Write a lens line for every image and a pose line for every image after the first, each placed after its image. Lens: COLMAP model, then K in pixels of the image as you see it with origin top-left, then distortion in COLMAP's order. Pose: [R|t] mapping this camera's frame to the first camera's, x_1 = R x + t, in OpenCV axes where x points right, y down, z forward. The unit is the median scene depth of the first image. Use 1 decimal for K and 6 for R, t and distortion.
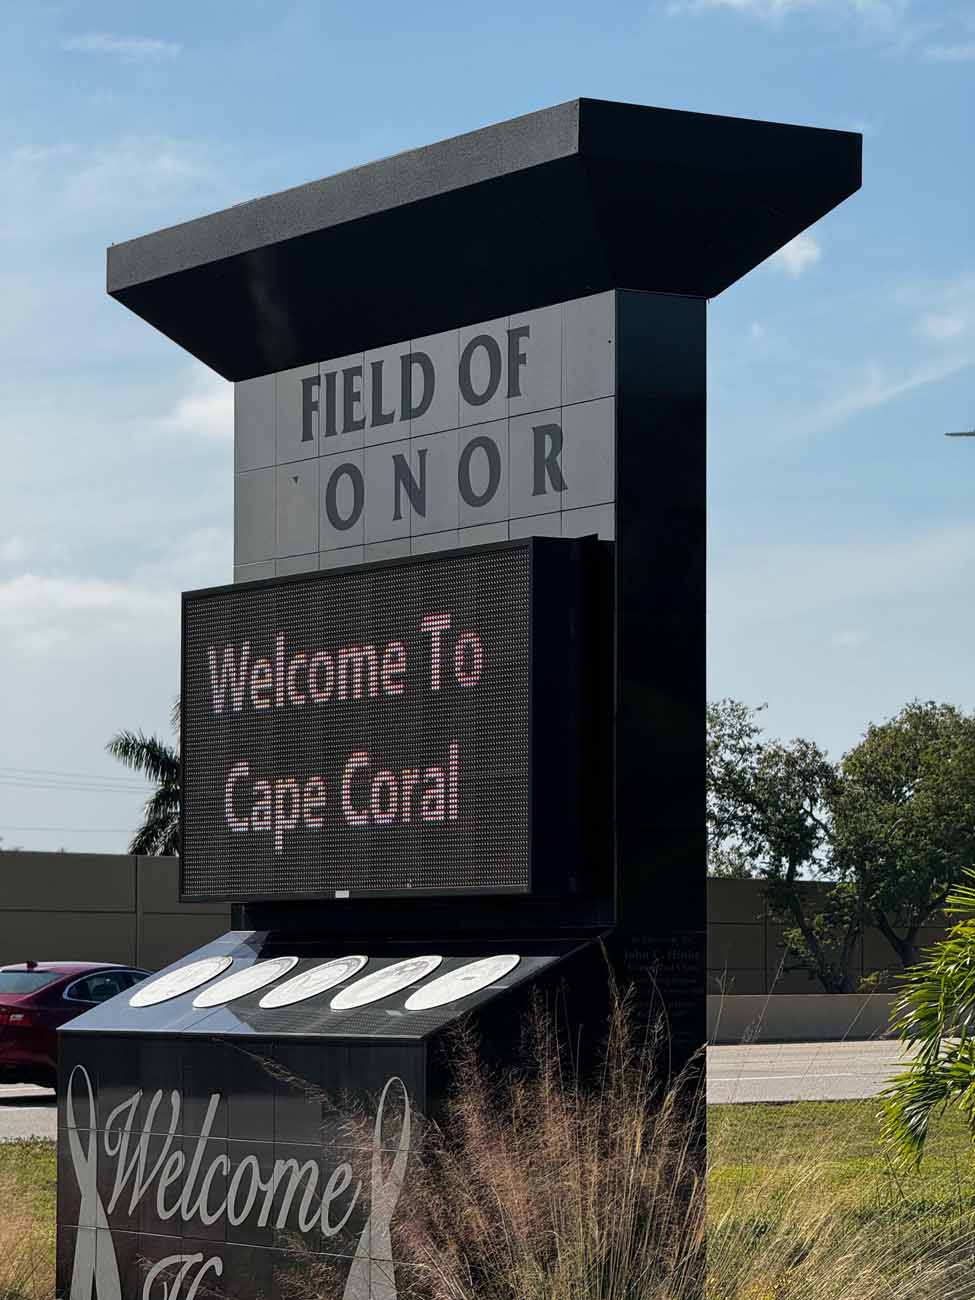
lens RADIAL K [[4543.4, 0, 487.1], [0, 4543.4, 649.6], [0, 0, 1]] dist [0.051532, 0.000000]
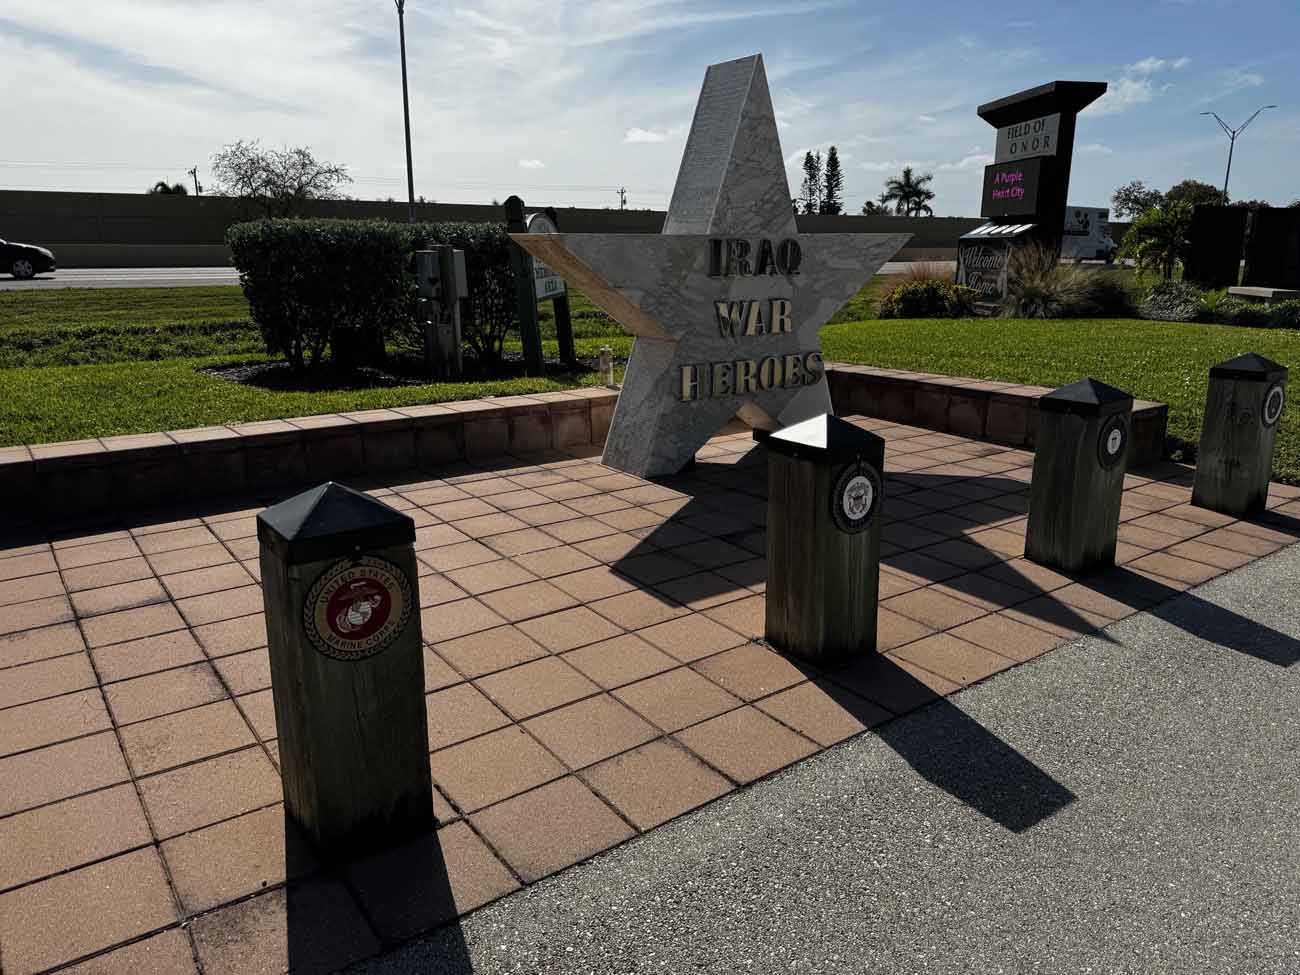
lens RADIAL K [[935.7, 0, 650.8], [0, 935.7, 481.3], [0, 0, 1]] dist [-0.011081, -0.001428]
pose [[0.911476, 0.101583, -0.398614, 0.072570], [0.027623, 0.951727, 0.305701, -0.004499], [0.410426, -0.289650, 0.864670, -0.437683]]
